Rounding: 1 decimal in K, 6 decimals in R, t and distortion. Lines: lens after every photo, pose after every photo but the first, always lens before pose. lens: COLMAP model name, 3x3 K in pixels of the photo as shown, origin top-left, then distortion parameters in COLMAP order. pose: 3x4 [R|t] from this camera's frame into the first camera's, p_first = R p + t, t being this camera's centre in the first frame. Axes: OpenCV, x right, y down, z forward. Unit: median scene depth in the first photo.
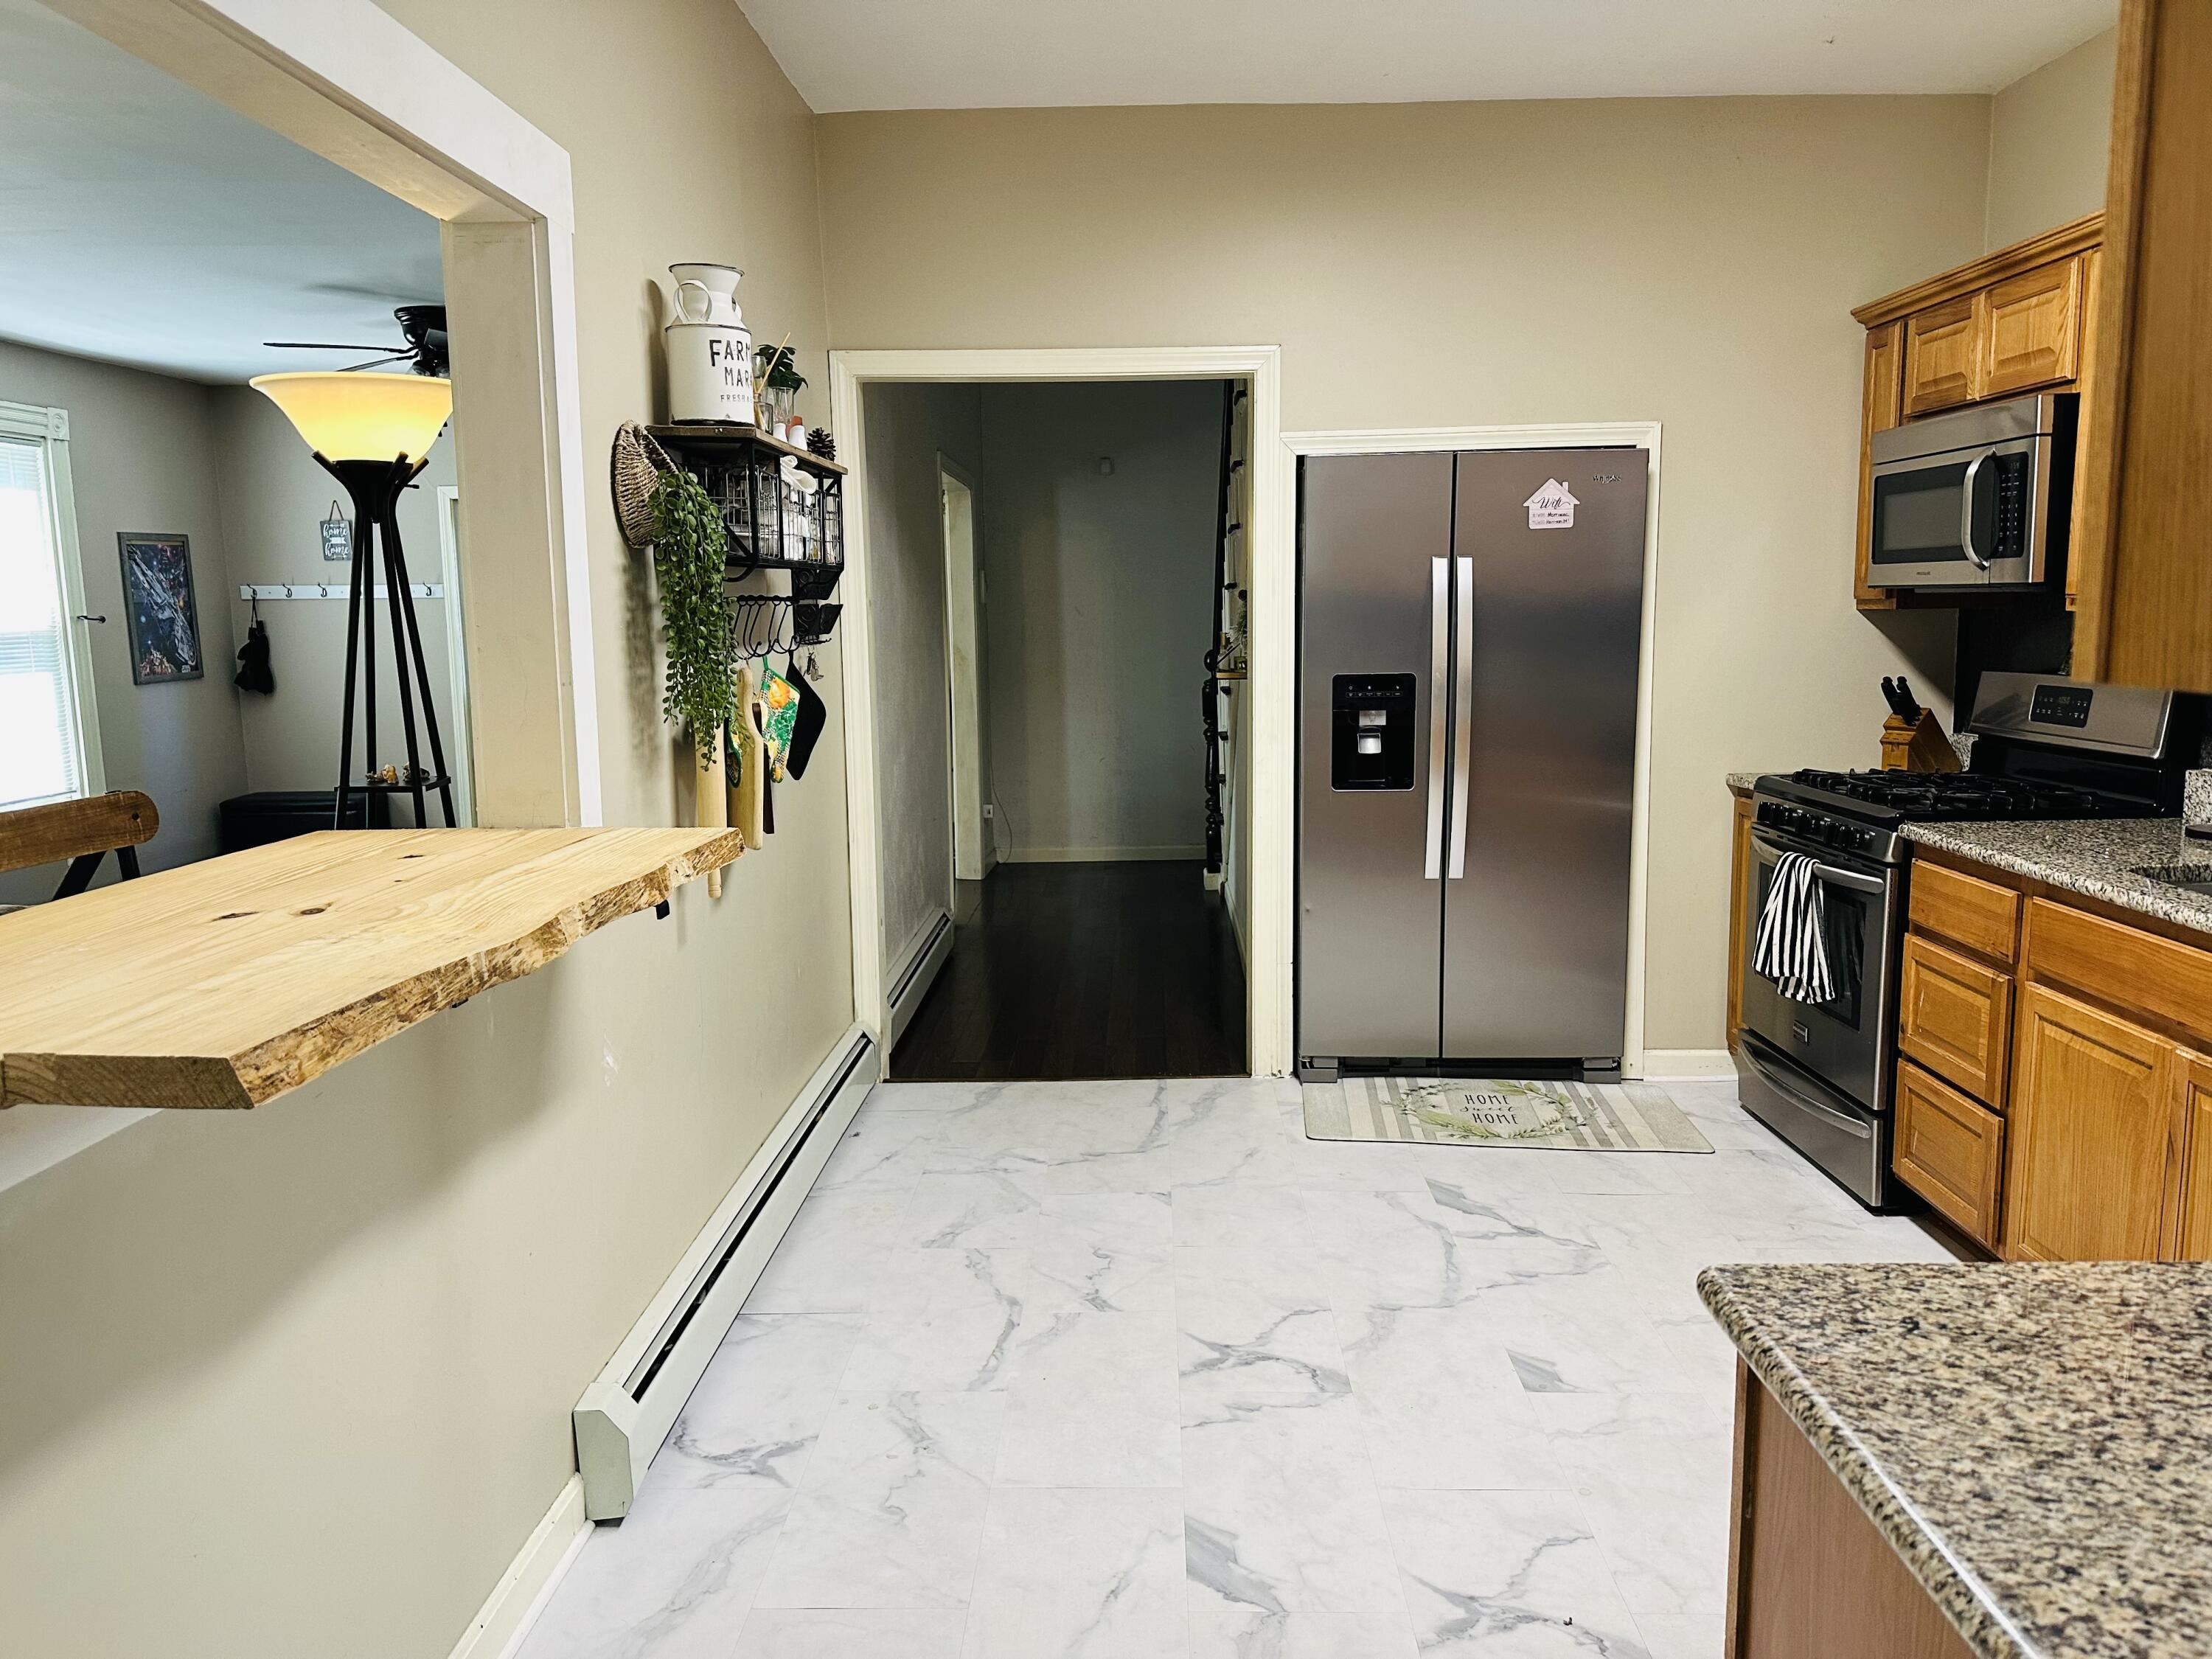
lens RADIAL K [[1553.5, 0, 1120.5], [0, 1553.5, 811.0], [0, 0, 1]] dist [0.063220, -0.079875]
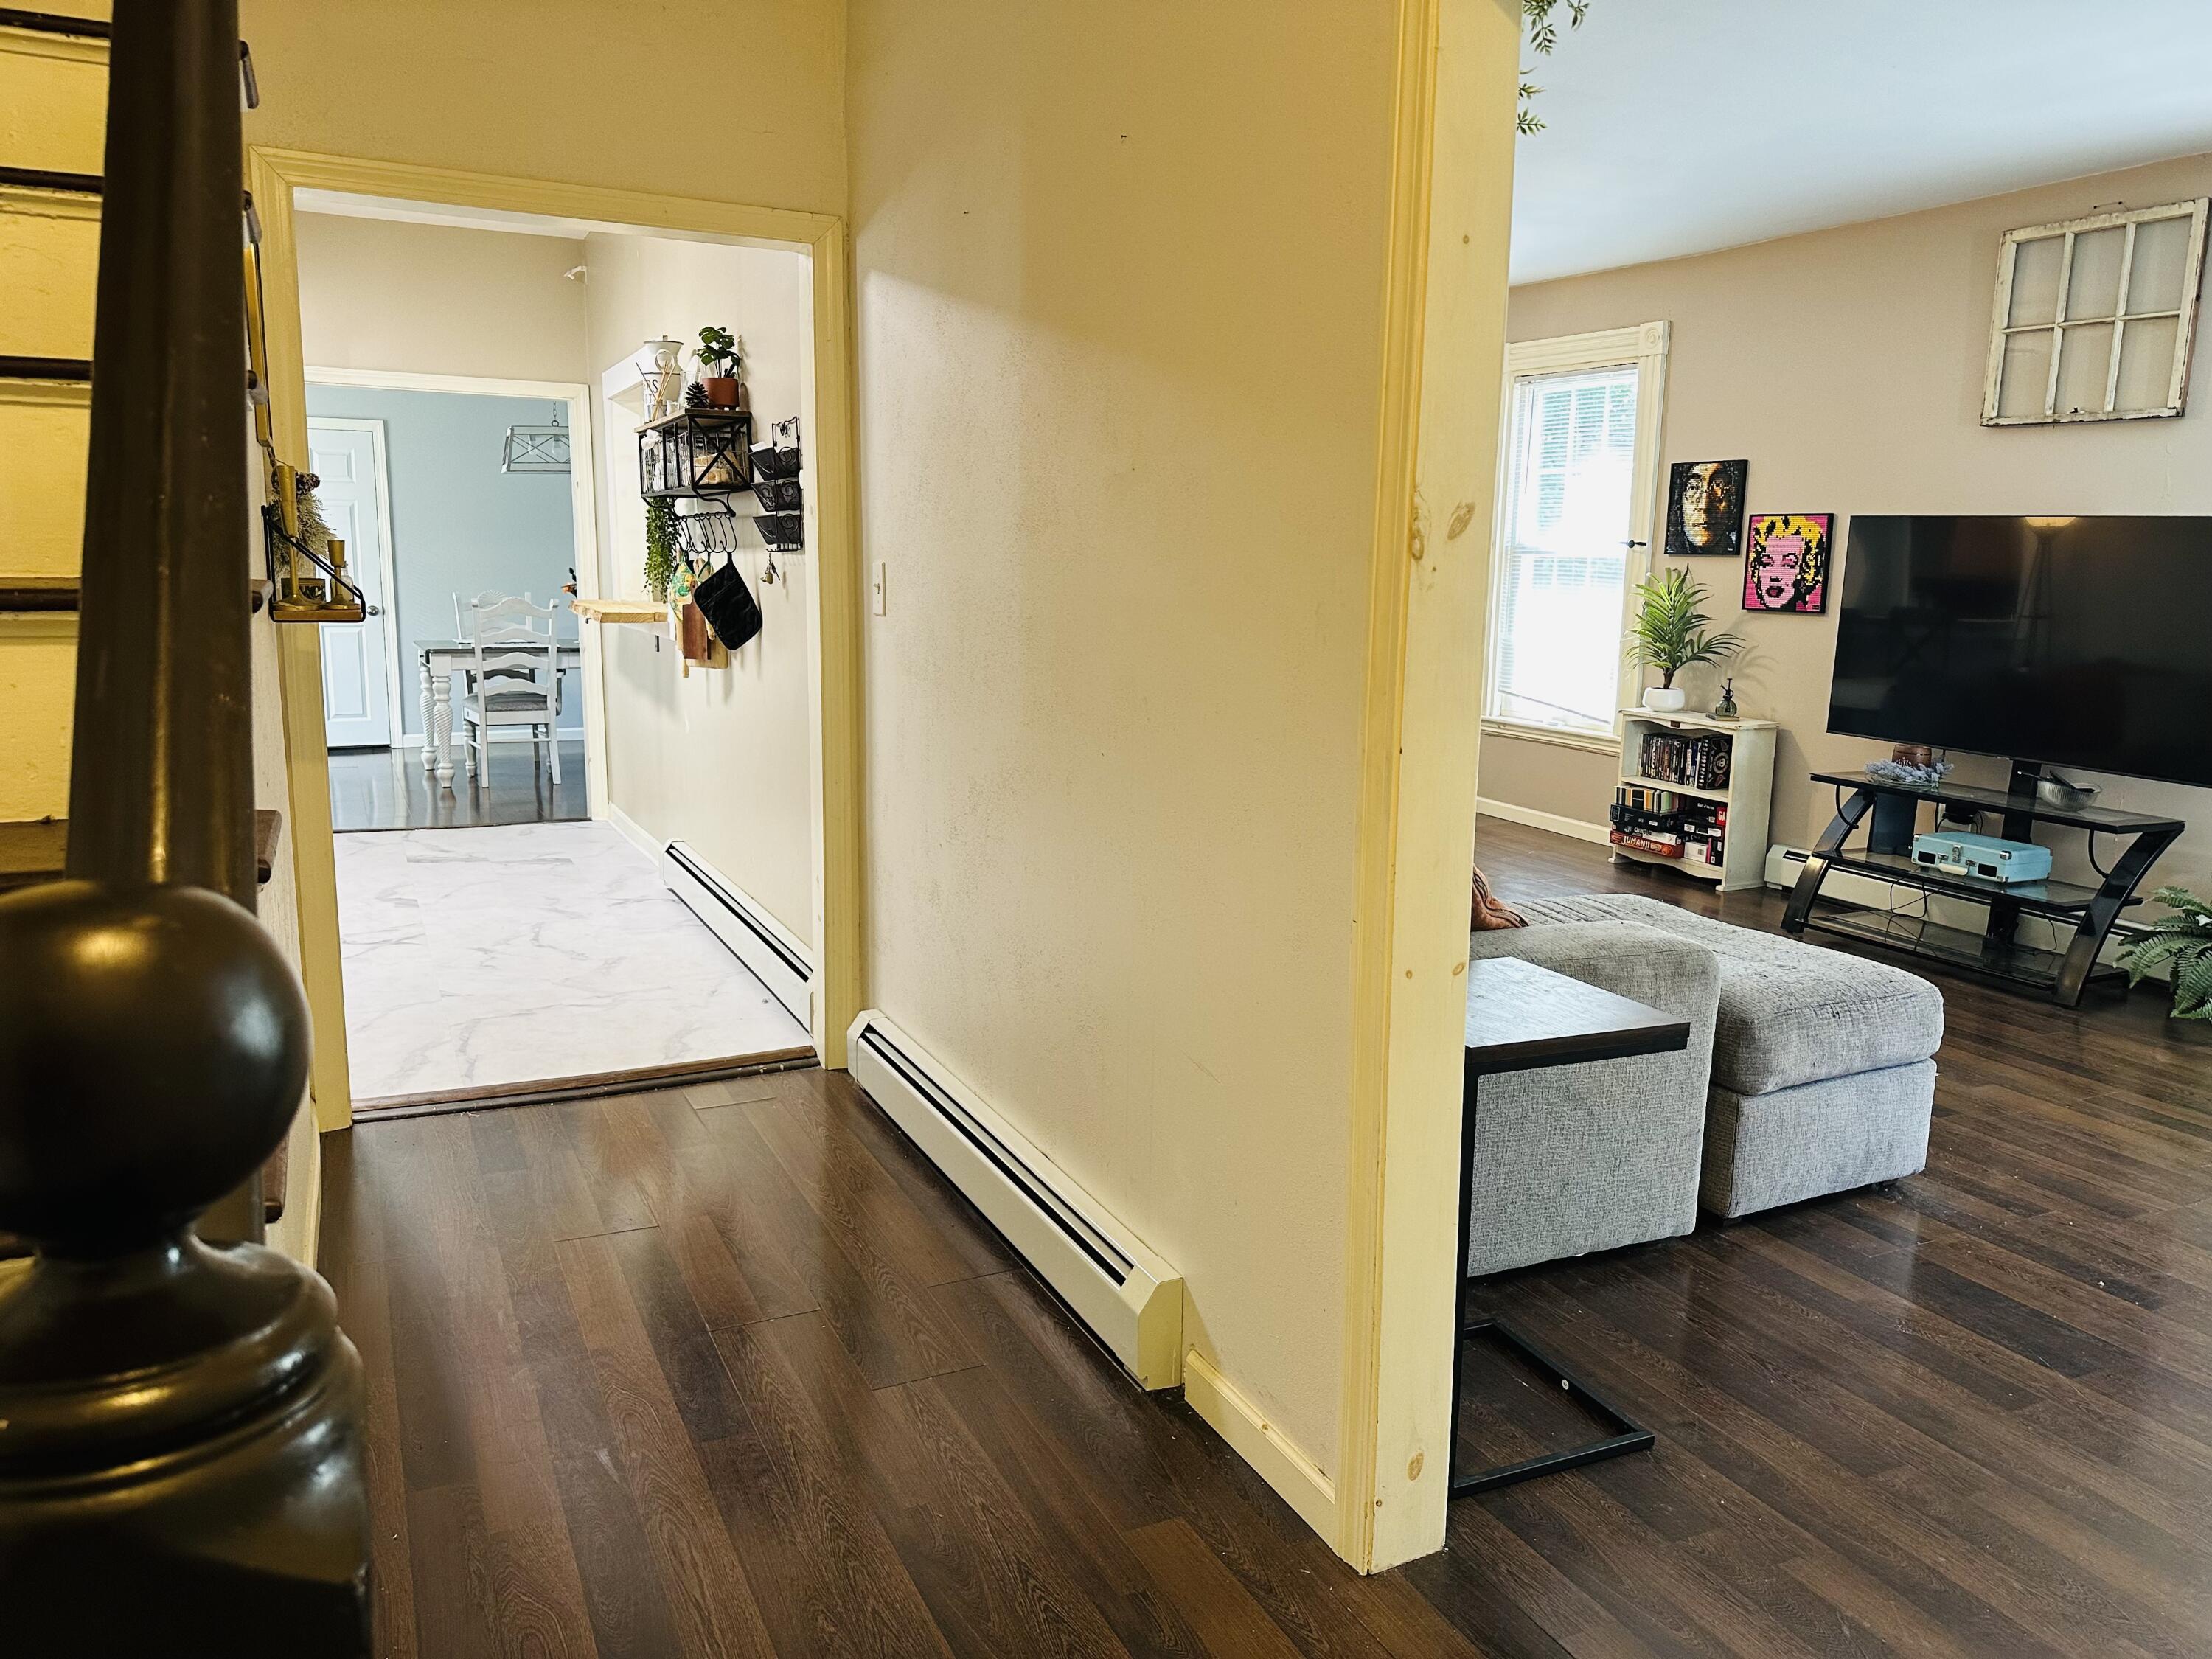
lens RADIAL K [[1553.5, 0, 1108.3], [0, 1553.5, 820.8], [0, 0, 1]] dist [0.063220, -0.079875]
pose [[-0.889688, 0.065197, -0.451891, 0.115042], [-0.073324, 0.956502, 0.282361, -0.271412], [0.450644, 0.284347, -0.846207, 2.274493]]
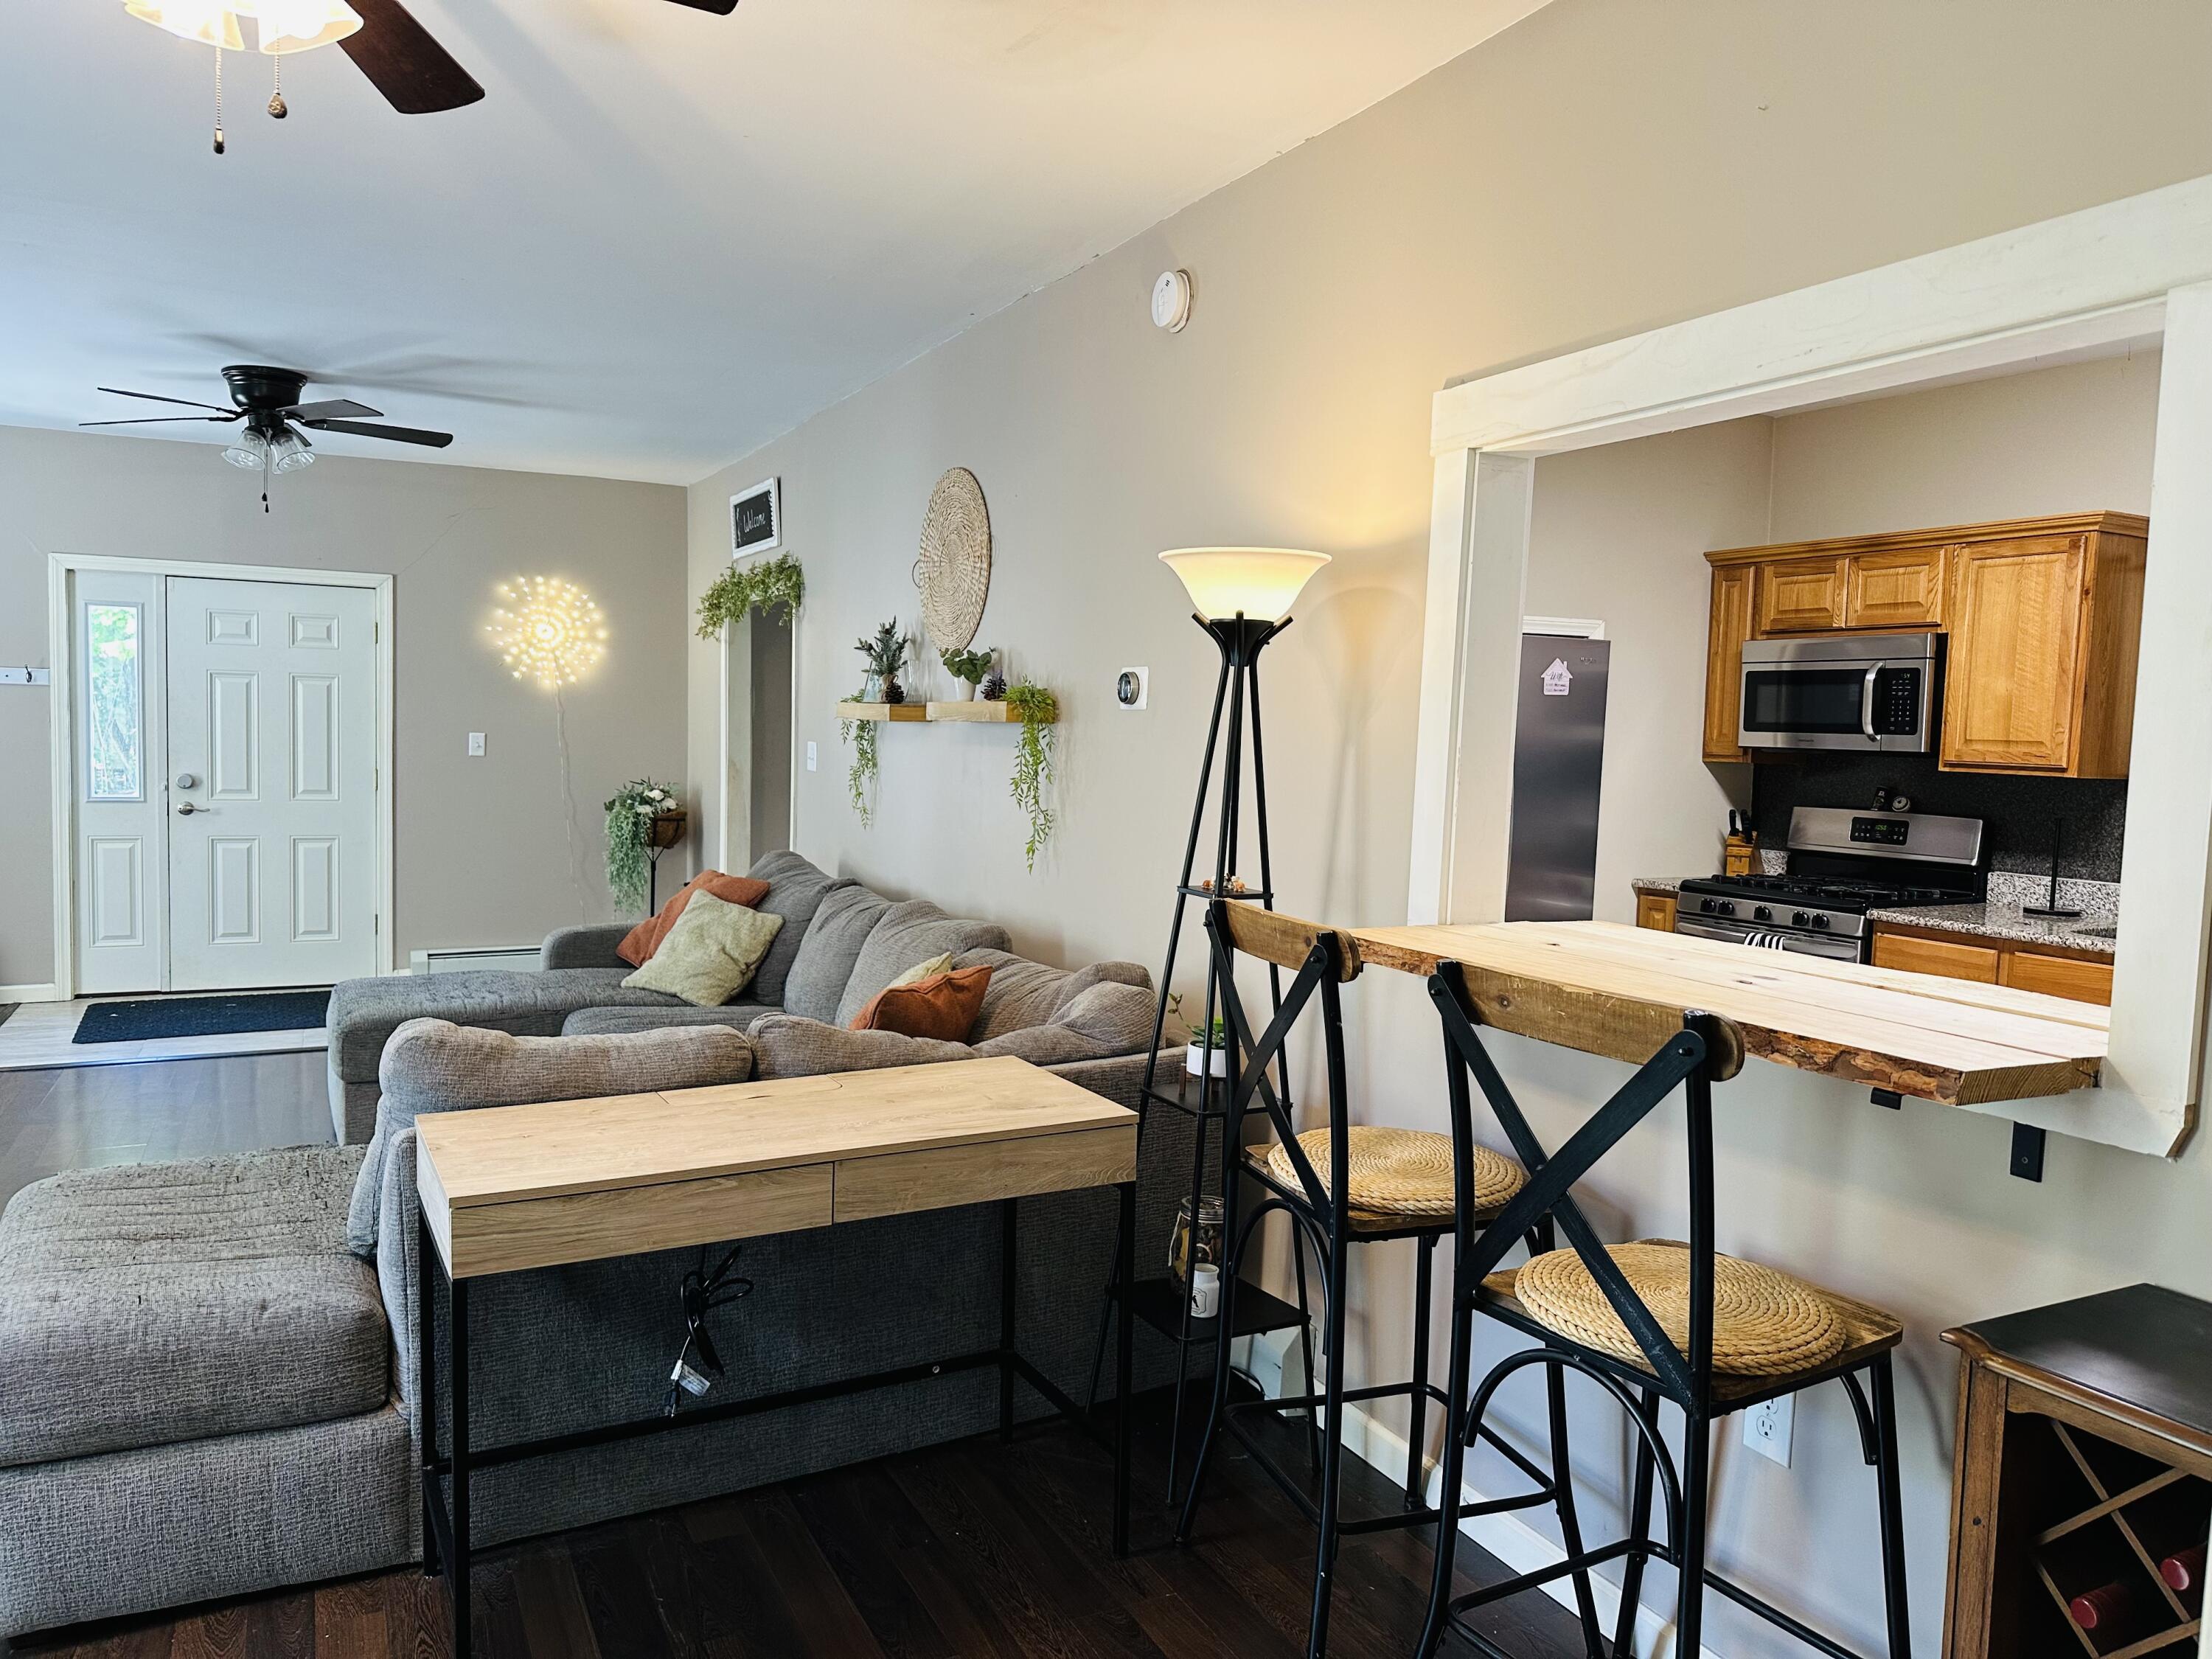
lens RADIAL K [[1553.5, 0, 1136.8], [0, 1553.5, 833.1], [0, 0, 1]] dist [0.063220, -0.079875]
pose [[0.879307, 0.004457, 0.476234, -0.790864], [0.024160, 0.998251, -0.053952, -0.000785], [-0.475642, 0.058946, 0.877662, 0.015269]]
